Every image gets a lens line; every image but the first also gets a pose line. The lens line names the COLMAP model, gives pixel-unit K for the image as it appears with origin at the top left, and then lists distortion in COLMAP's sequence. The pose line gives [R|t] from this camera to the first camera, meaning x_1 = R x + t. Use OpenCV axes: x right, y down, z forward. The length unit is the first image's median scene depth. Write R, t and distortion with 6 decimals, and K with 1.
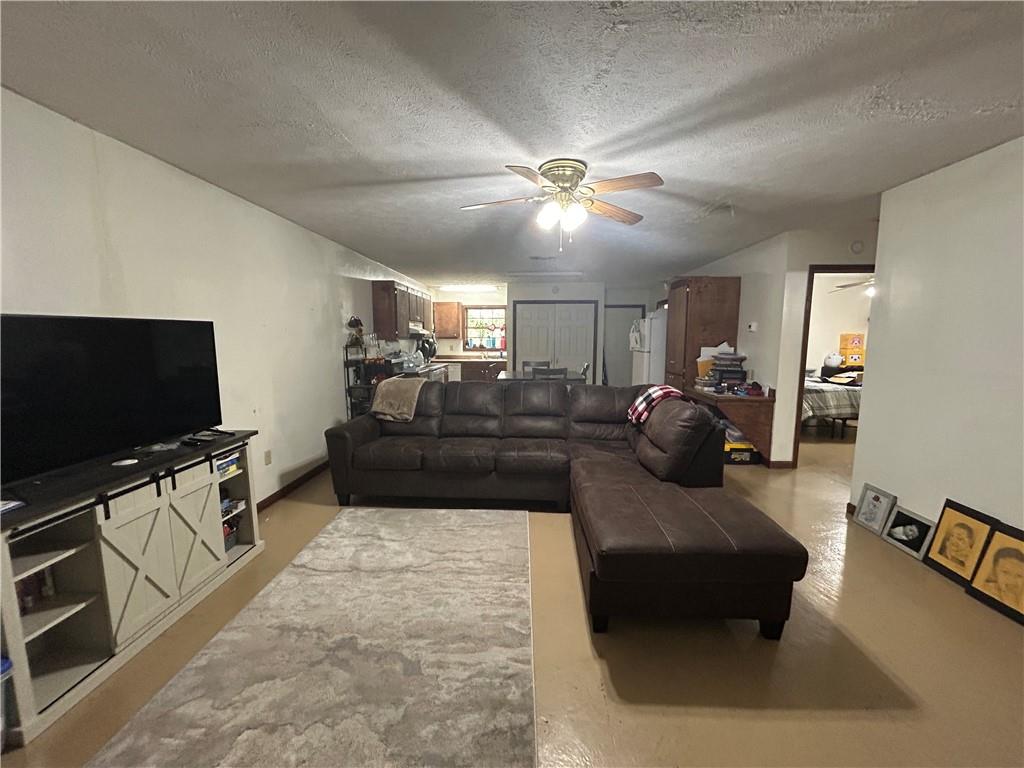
lens RADIAL K [[412.8, 0, 512.0], [0, 412.8, 384.0], [0, 0, 1]] dist [-0.001295, -0.000172]
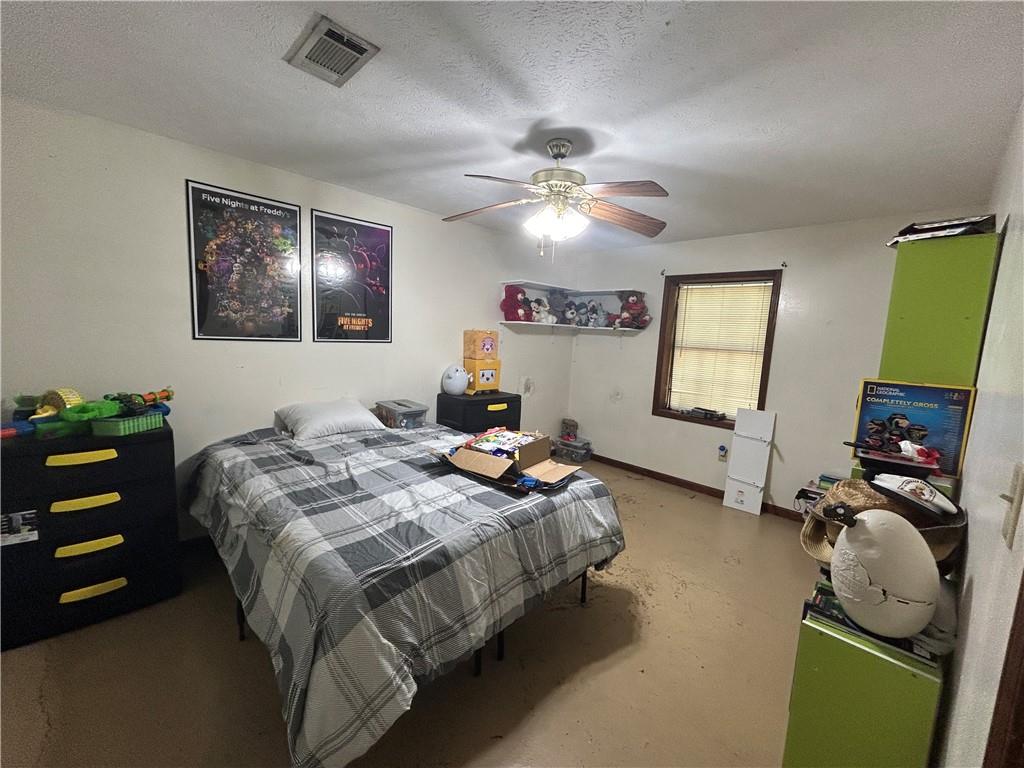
lens RADIAL K [[412.8, 0, 512.0], [0, 412.8, 384.0], [0, 0, 1]] dist [-0.001295, -0.000172]
pose [[0.679384, -0.056670, 0.731591, 0.457673], [0.034170, 0.998375, 0.045604, -0.075820], [-0.732987, -0.005984, 0.680217, 0.607961]]
